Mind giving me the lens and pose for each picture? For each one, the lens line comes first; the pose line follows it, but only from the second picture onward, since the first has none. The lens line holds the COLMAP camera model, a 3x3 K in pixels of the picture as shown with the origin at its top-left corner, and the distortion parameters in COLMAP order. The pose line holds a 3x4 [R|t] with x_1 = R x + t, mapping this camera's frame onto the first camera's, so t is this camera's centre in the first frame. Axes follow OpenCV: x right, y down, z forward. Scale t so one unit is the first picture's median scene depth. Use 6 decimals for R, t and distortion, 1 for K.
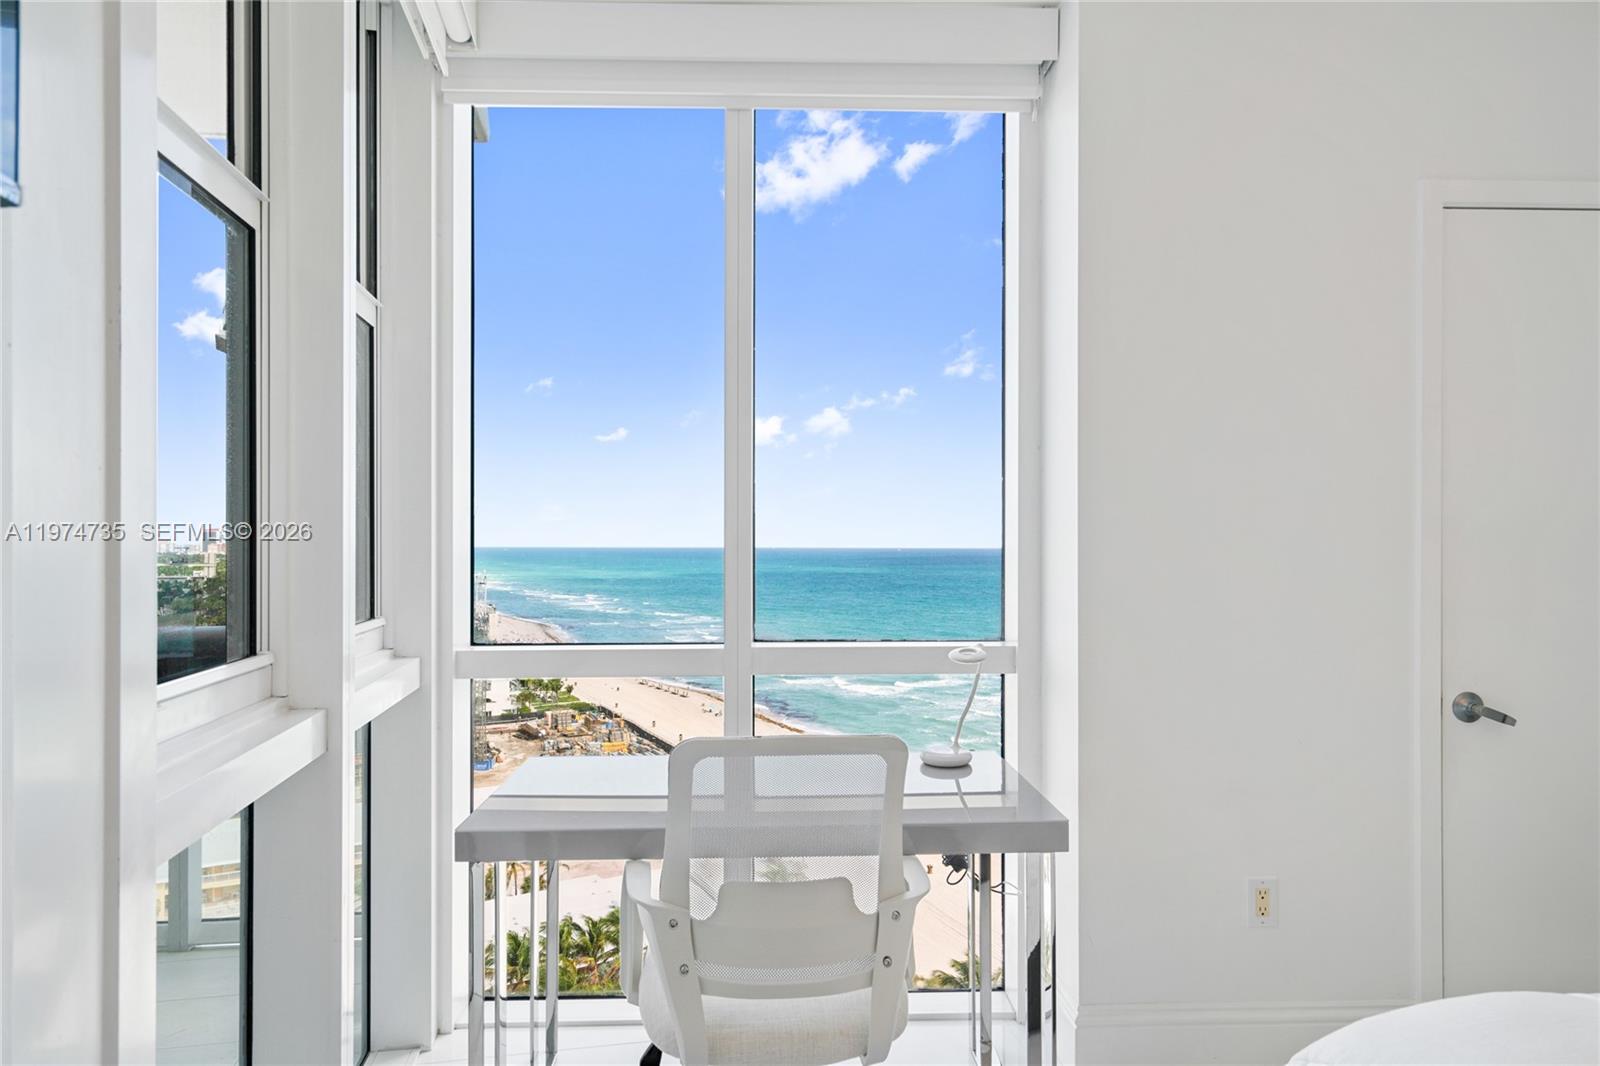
lens RADIAL K [[963.2, 0, 804.4], [0, 963.2, 536.4], [0, 0, 1]] dist [0.004554, 0.000628]
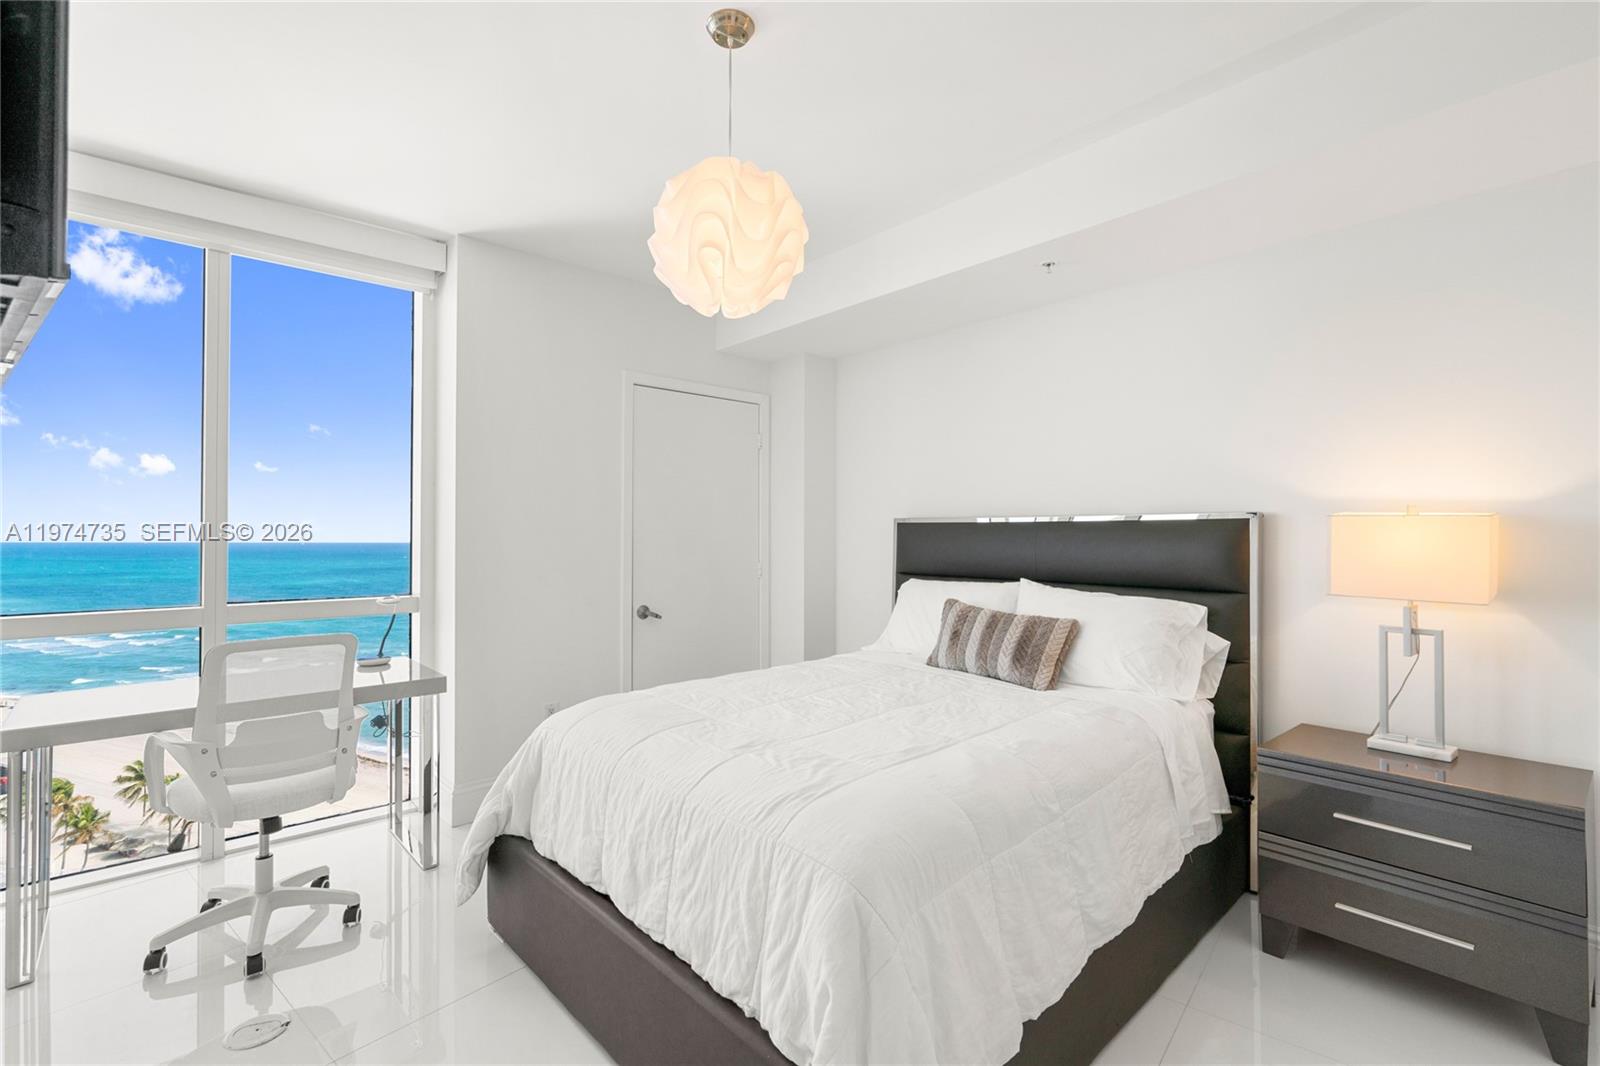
lens RADIAL K [[759.4, 0, 799.5], [0, 759.4, 531.9], [0, 0, 1]] dist [-0.002716, -0.000214]
pose [[0.779706, 0.006304, 0.626114, -0.111587], [-0.002703, 0.999974, -0.006703, 0.004803], [-0.626140, 0.003534, 0.779703, -0.539433]]
